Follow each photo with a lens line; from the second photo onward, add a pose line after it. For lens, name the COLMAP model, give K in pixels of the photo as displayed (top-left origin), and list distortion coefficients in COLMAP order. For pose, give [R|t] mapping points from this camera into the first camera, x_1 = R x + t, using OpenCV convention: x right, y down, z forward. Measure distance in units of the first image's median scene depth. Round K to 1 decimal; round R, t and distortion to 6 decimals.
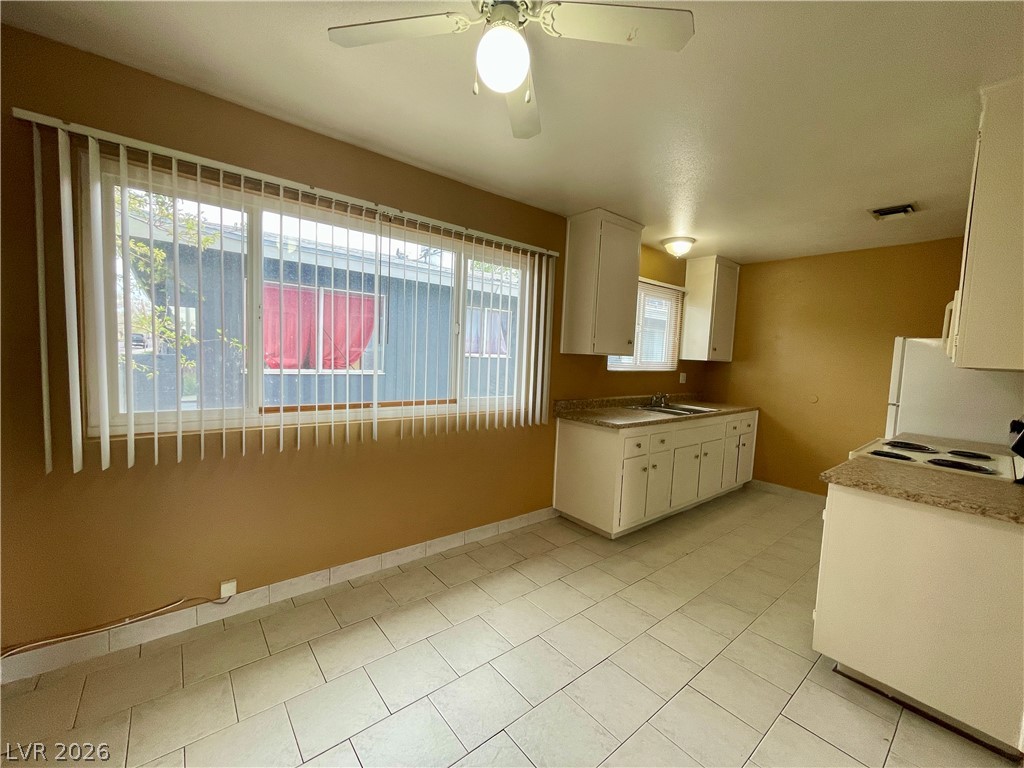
lens RADIAL K [[413.9, 0, 512.5], [0, 413.9, 380.5], [0, 0, 1]] dist [-0.002113, 0.000177]
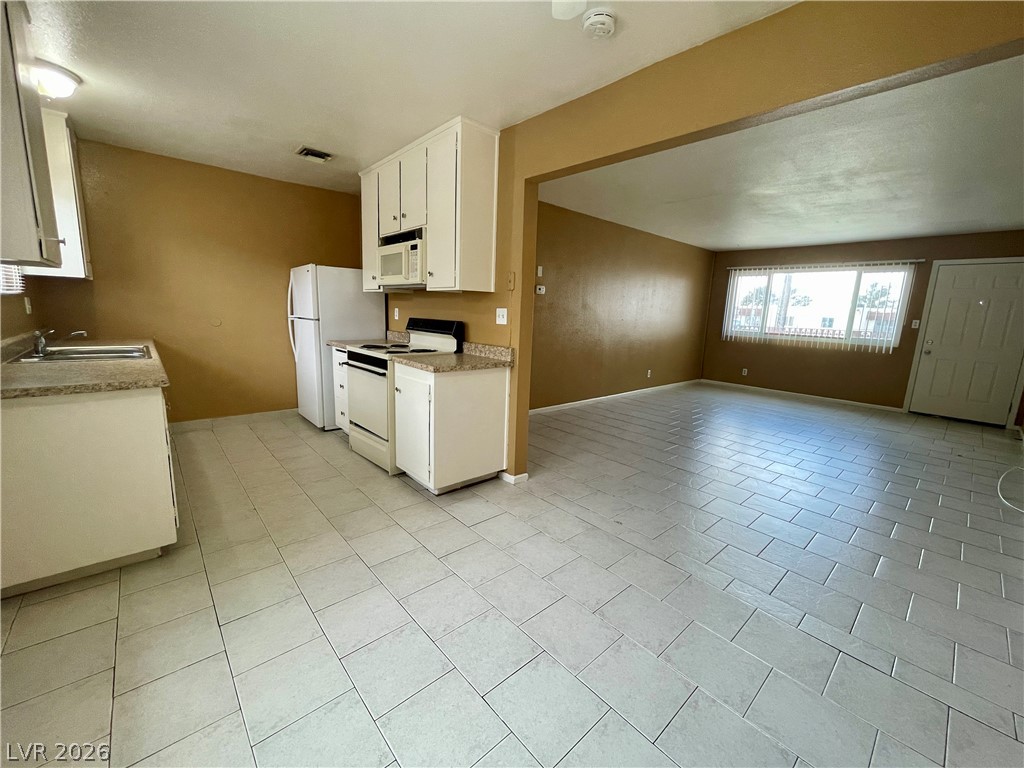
lens RADIAL K [[413.9, 0, 514.2], [0, 413.9, 385.4], [0, 0, 1]] dist [-0.002113, 0.000177]
pose [[-0.037885, -0.223299, 0.974013, -0.424384], [0.026082, 0.974160, 0.224347, -0.015917], [-0.998942, 0.033904, -0.031081, 0.520650]]
